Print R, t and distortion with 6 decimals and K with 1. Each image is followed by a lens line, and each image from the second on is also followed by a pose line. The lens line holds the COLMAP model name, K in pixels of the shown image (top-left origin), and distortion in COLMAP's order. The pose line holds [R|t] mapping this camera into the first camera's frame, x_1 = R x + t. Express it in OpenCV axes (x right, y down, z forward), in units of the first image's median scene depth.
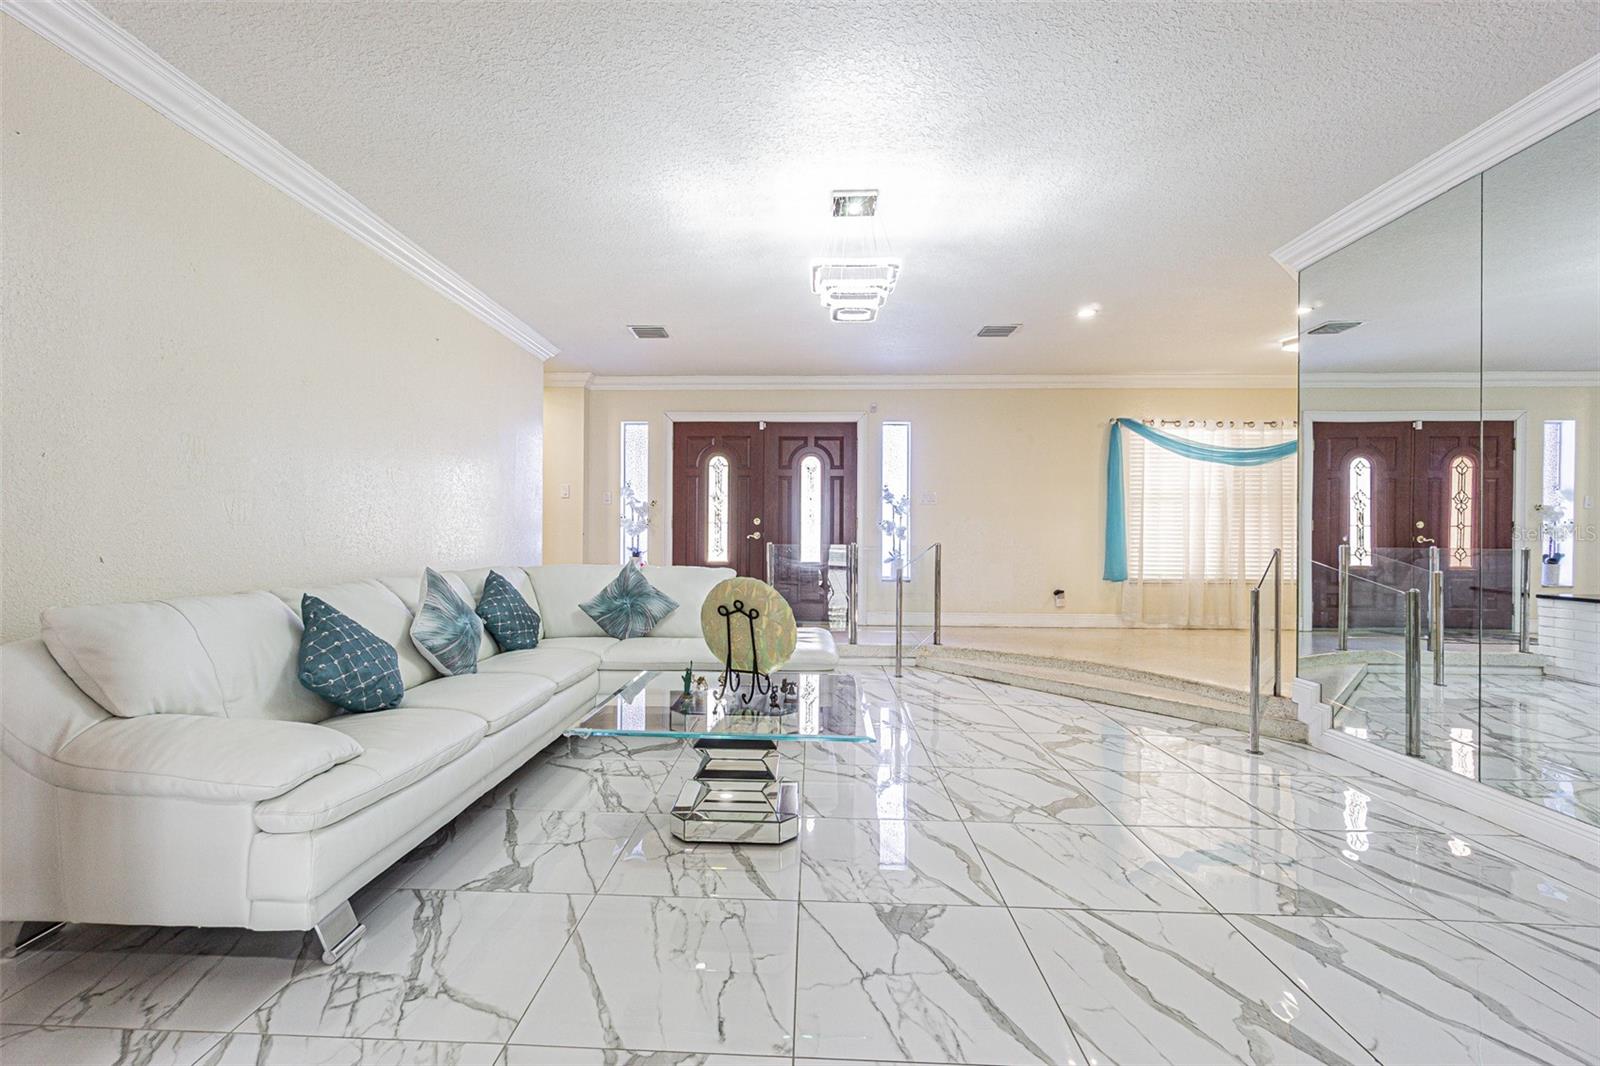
lens RADIAL K [[690.6, 0, 776.5], [0, 690.6, 533.5], [0, 0, 1]] dist [0.000781, 0.000487]
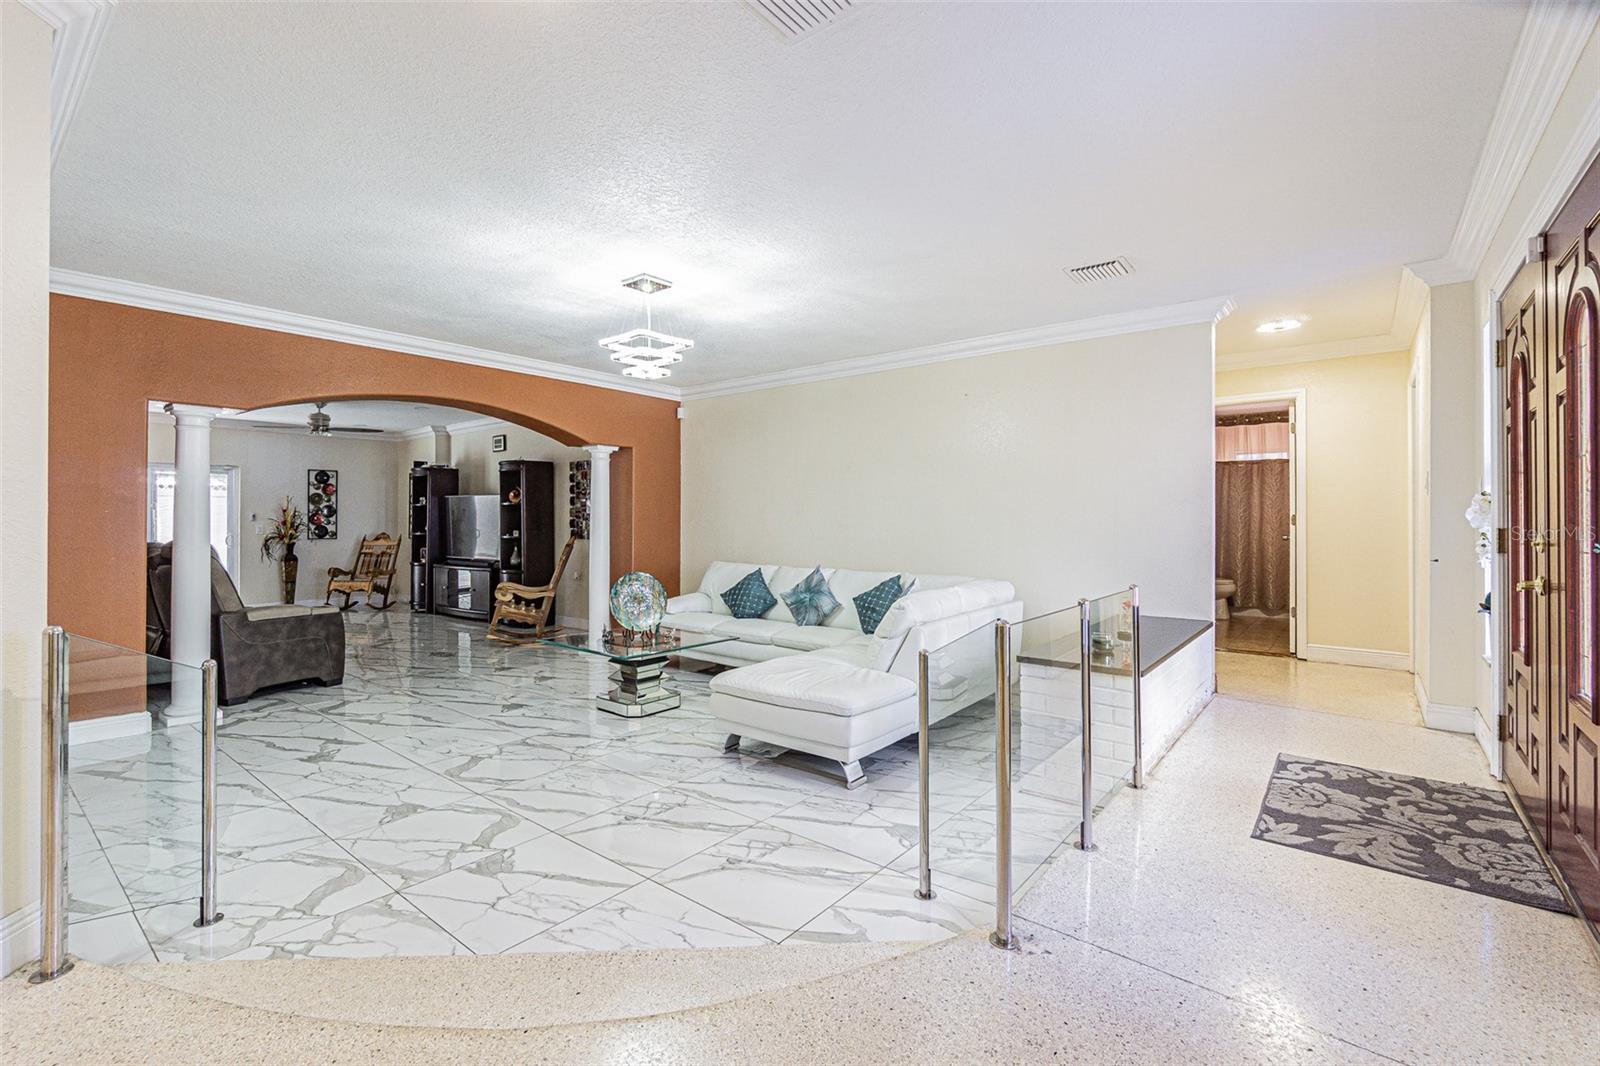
lens RADIAL K [[695.6, 0, 788.7], [0, 695.6, 518.4], [0, 0, 1]] dist [-0.000511, 0.000086]
pose [[-0.588976, -0.006655, -0.808123, 0.954703], [-0.003741, 0.999978, -0.005508, -0.053870], [0.808142, -0.000221, -0.588987, 1.922529]]
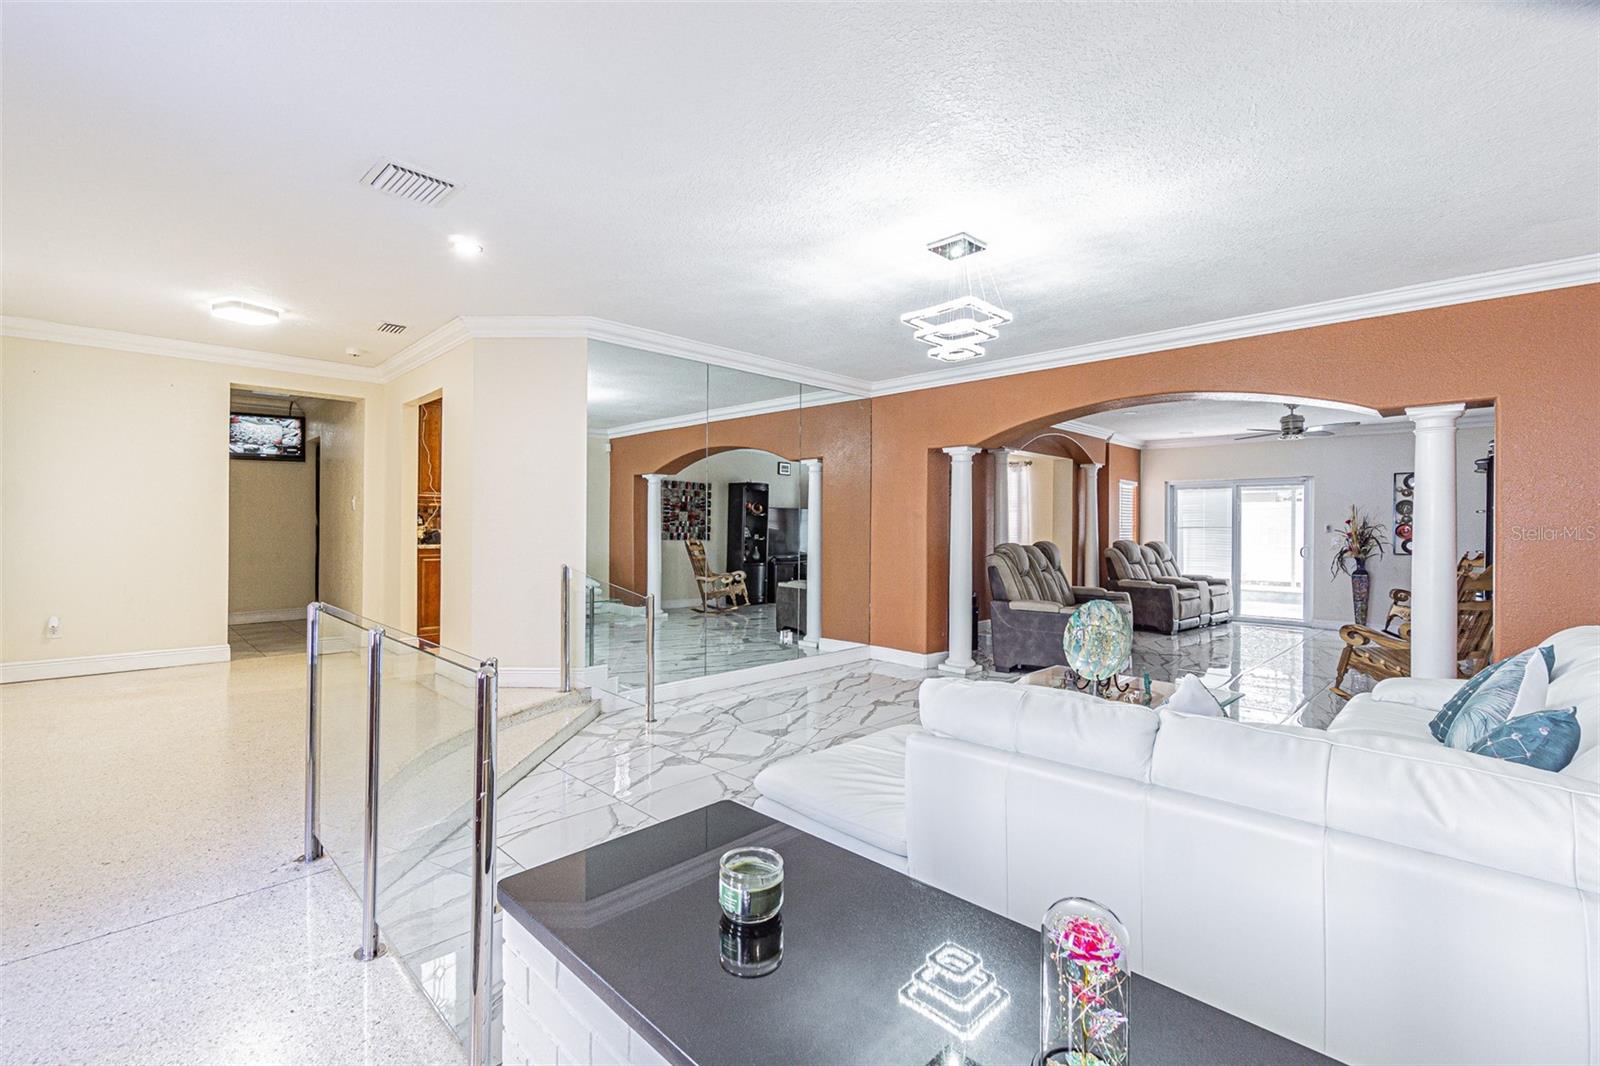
lens RADIAL K [[716.0, 0, 791.8], [0, 716.0, 532.6], [0, 0, 1]] dist [0.000455, 0.000226]
pose [[-0.743062, -0.015800, 0.669036, -0.424141], [-0.010832, 0.999874, 0.011583, -0.060632], [-0.669135, 0.001359, -0.743139, 1.944855]]
